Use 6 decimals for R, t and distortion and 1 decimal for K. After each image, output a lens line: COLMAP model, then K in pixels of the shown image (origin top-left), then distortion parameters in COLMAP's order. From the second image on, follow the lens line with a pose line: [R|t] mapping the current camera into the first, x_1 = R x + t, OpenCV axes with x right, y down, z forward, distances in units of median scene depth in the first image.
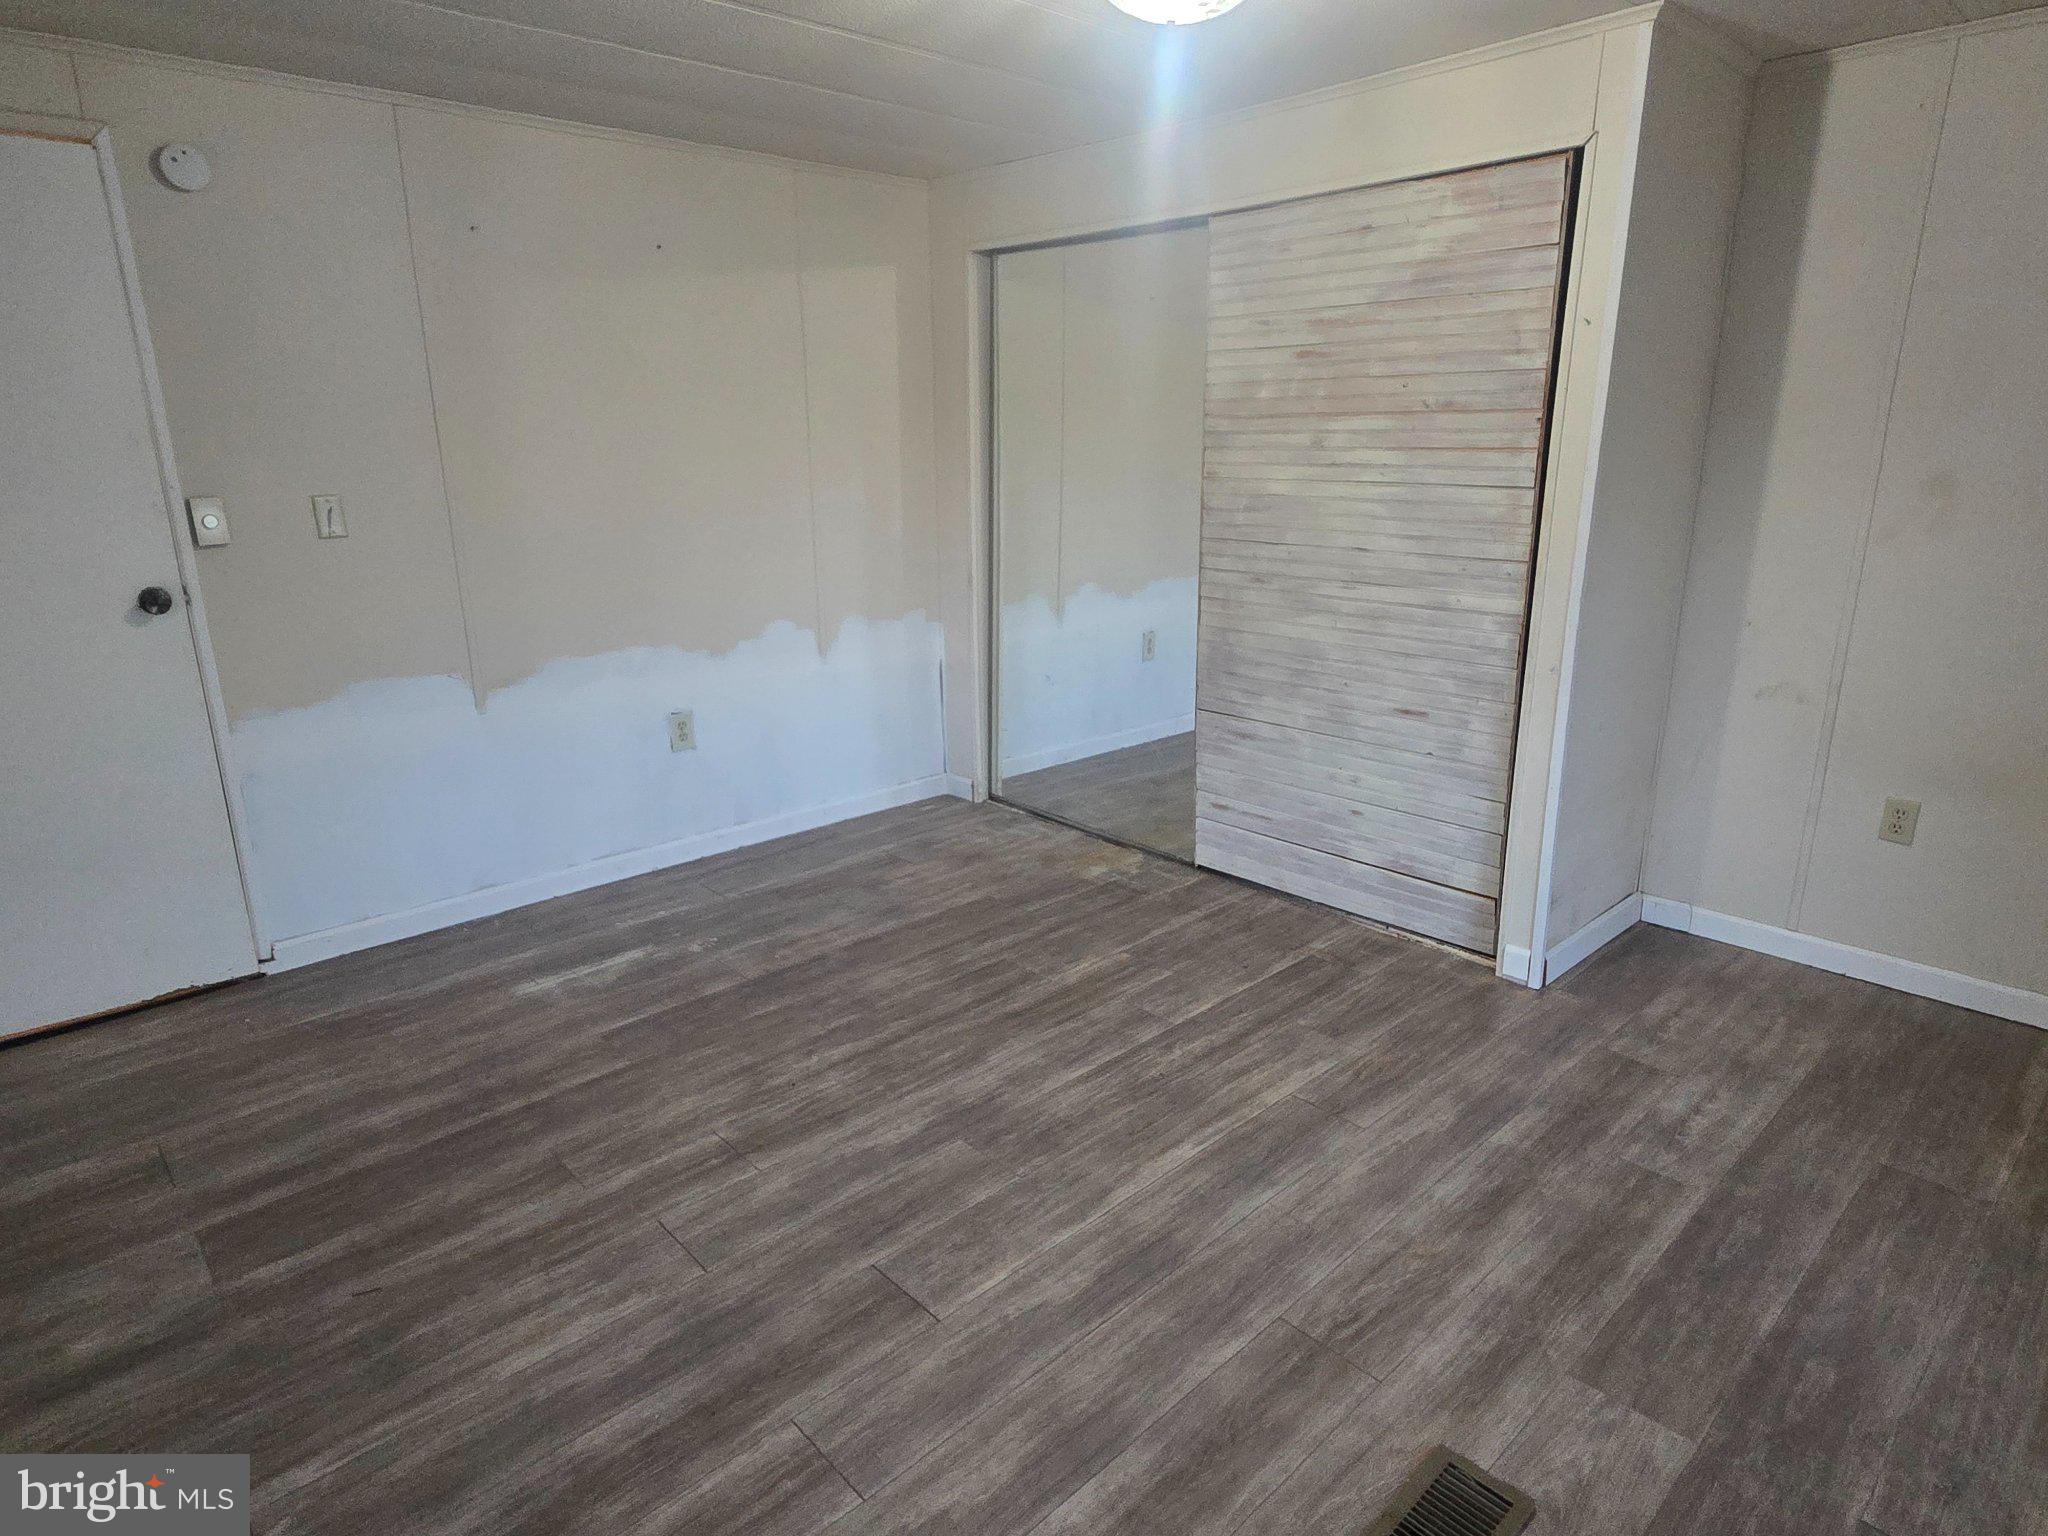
lens RADIAL K [[1172.5, 0, 1008.2], [0, 1172.5, 764.4], [0, 0, 1]] dist [-0.000755, -0.000990]
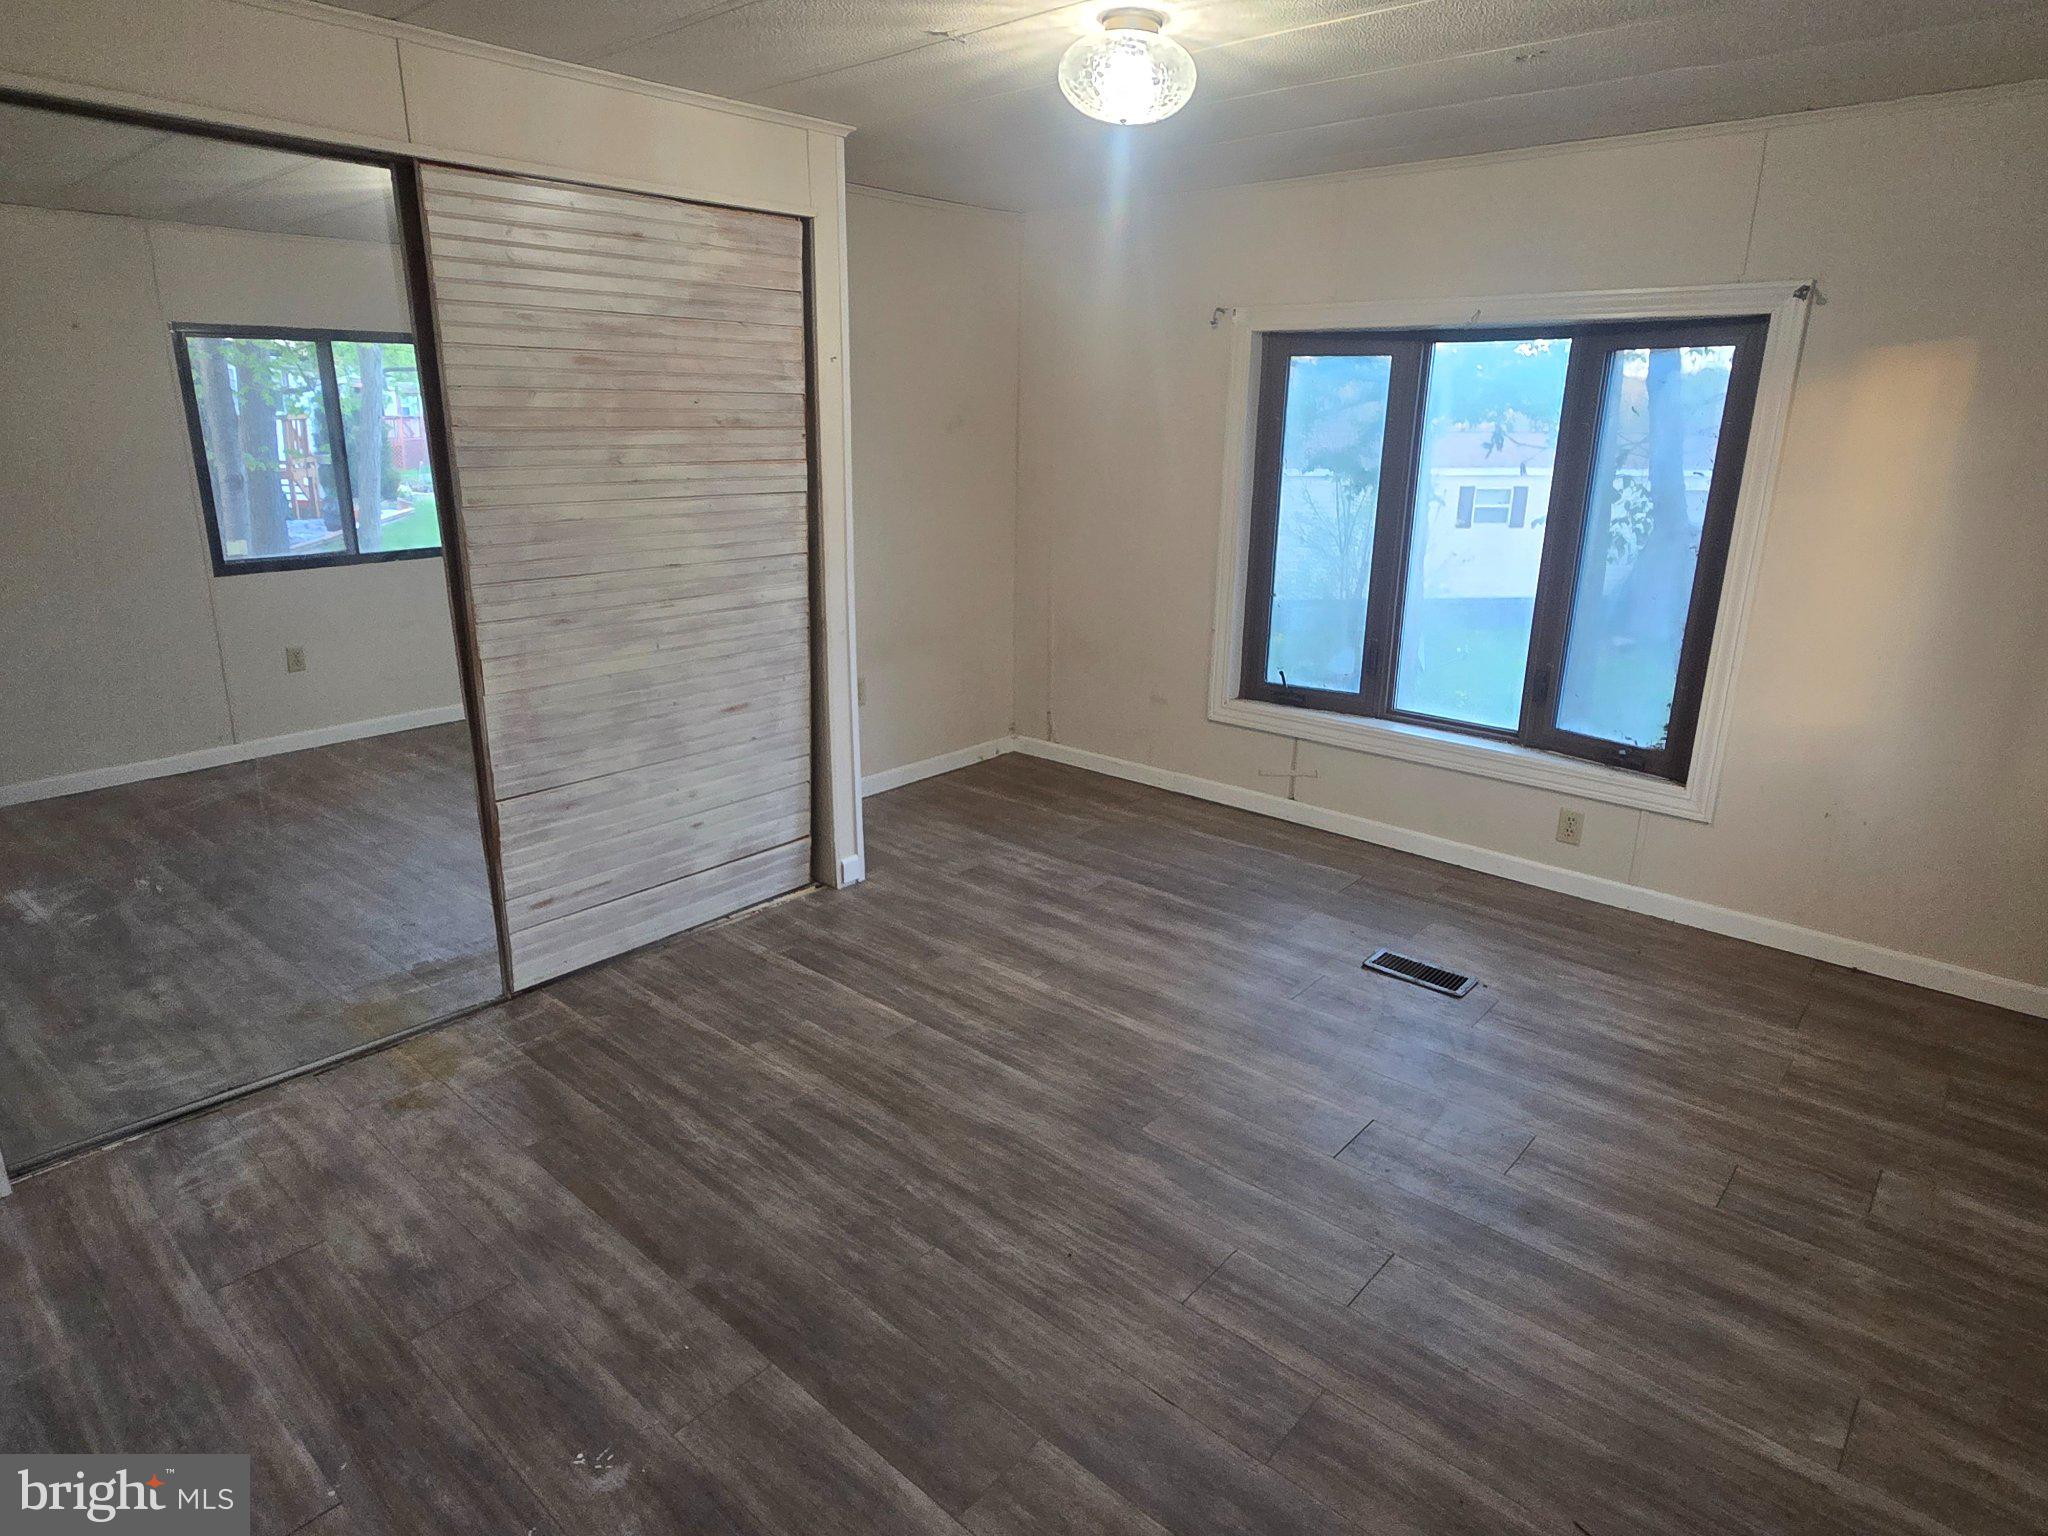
lens RADIAL K [[1172.5, 0, 1024.1], [0, 1172.5, 765.8], [0, 0, 1]] dist [-0.000755, -0.000990]
pose [[-0.105806, -0.275568, 0.955441, -0.829156], [0.265549, 0.918109, 0.294209, -0.277152], [-0.958274, 0.284846, -0.023965, 0.909667]]
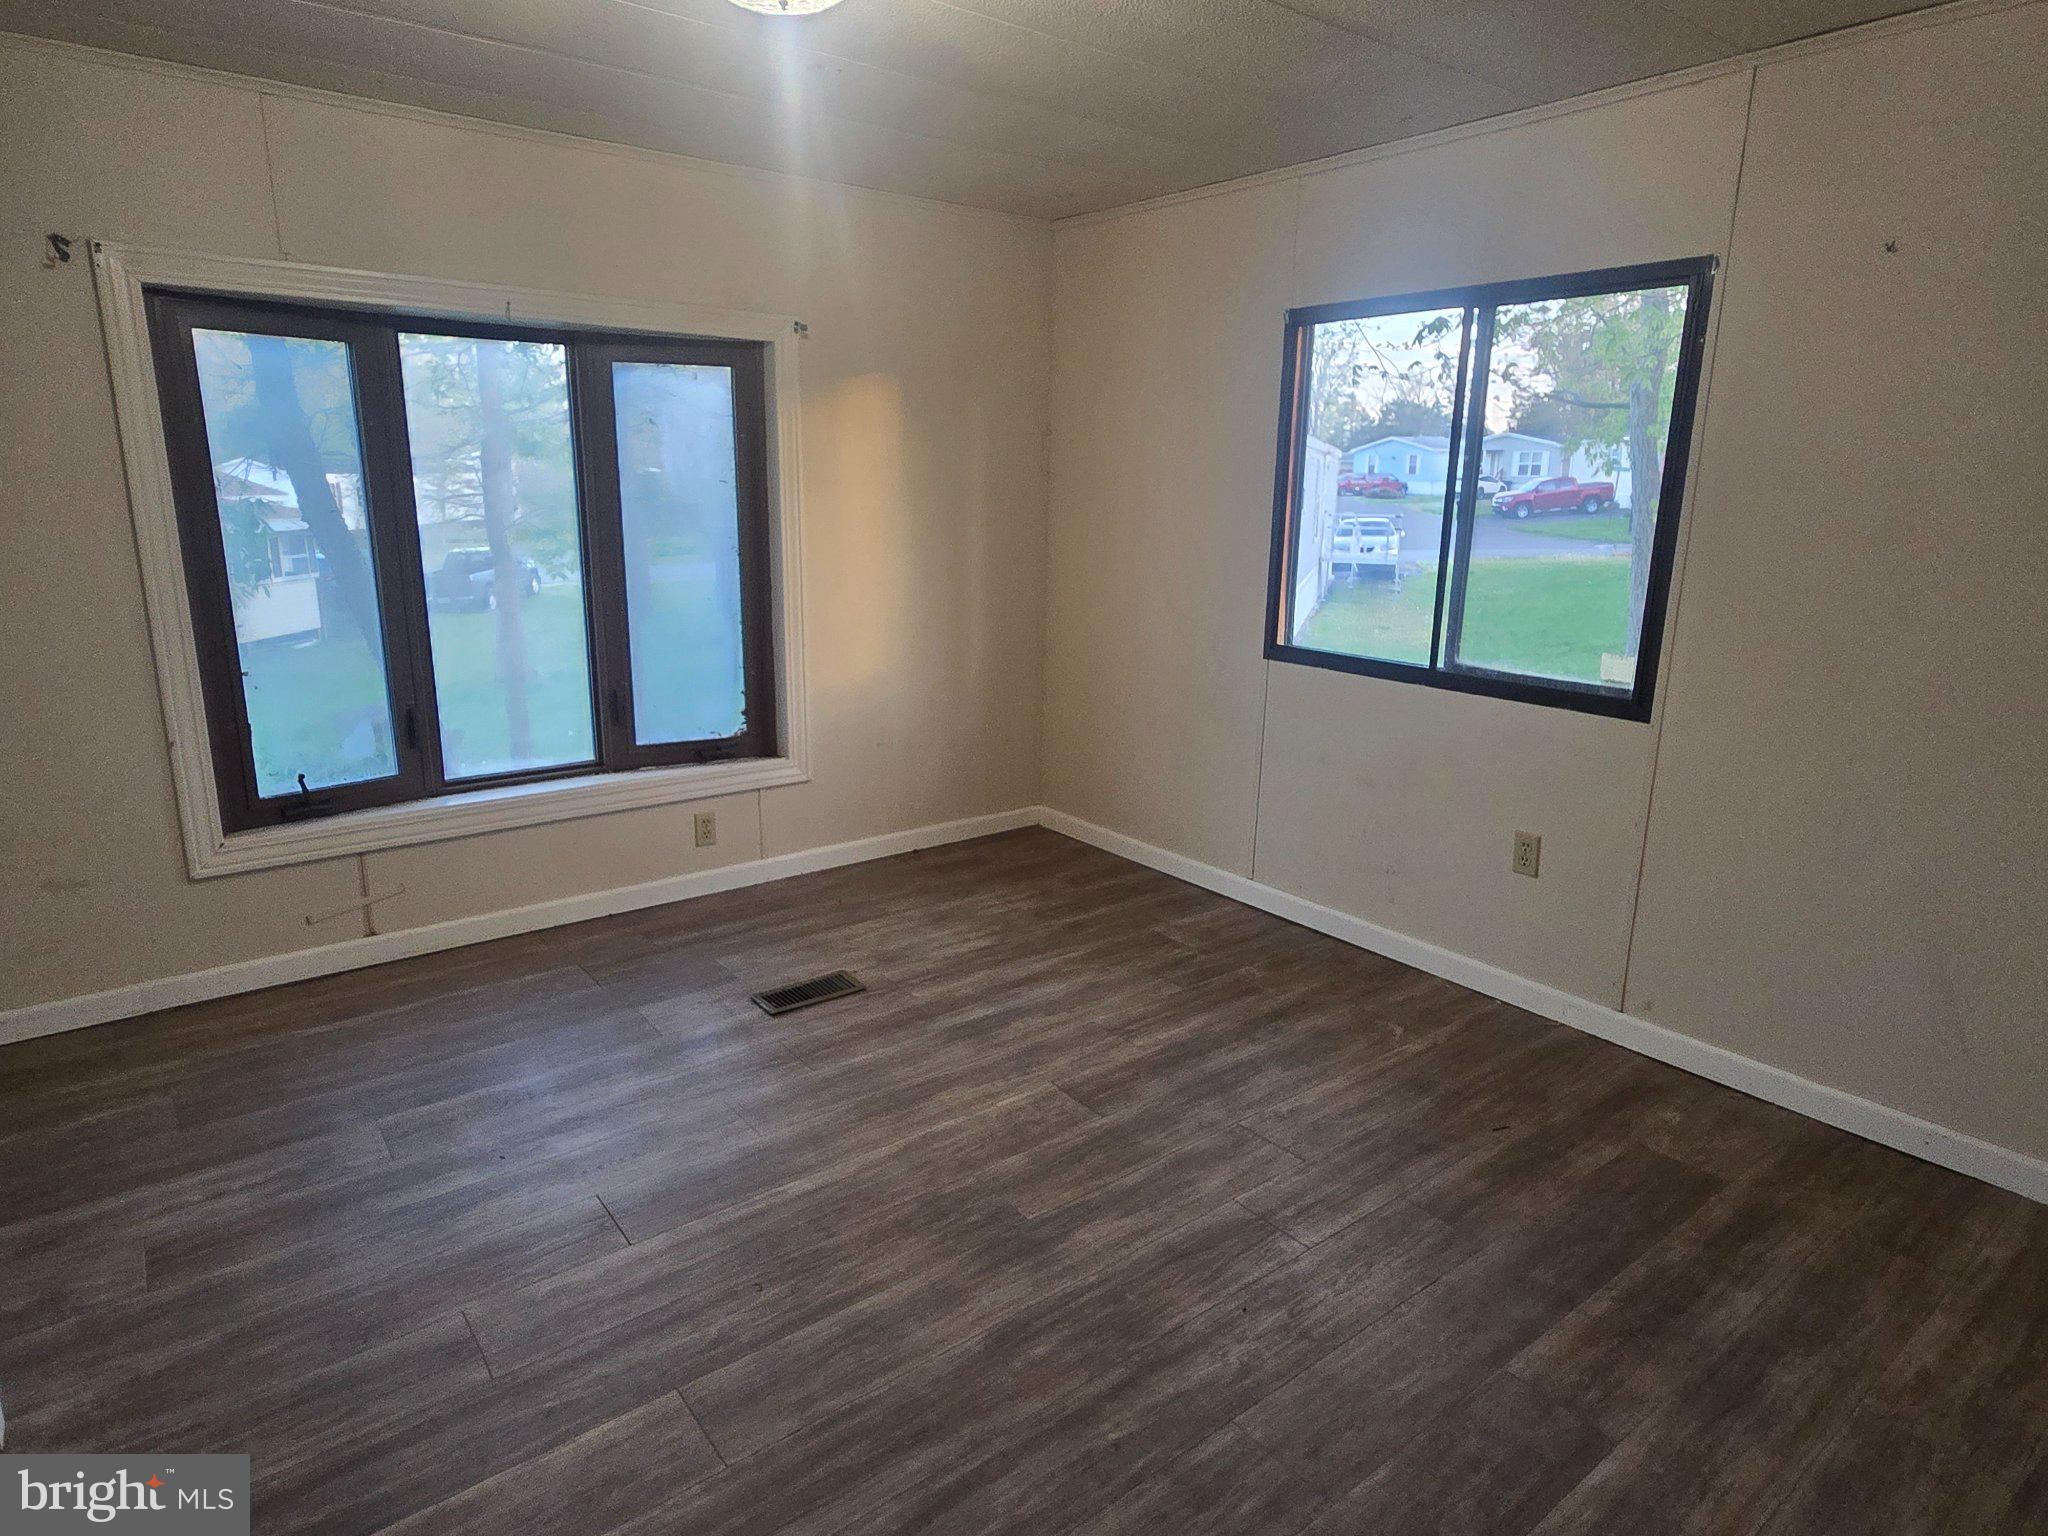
lens RADIAL K [[1172.5, 0, 1020.2], [0, 1172.5, 757.0], [0, 0, 1]] dist [-0.000755, -0.000990]
pose [[-0.996919, -0.019558, 0.075957, -0.085114], [0.020551, 0.869446, 0.493601, -0.393495], [-0.075695, 0.493641, -0.866365, 1.422321]]
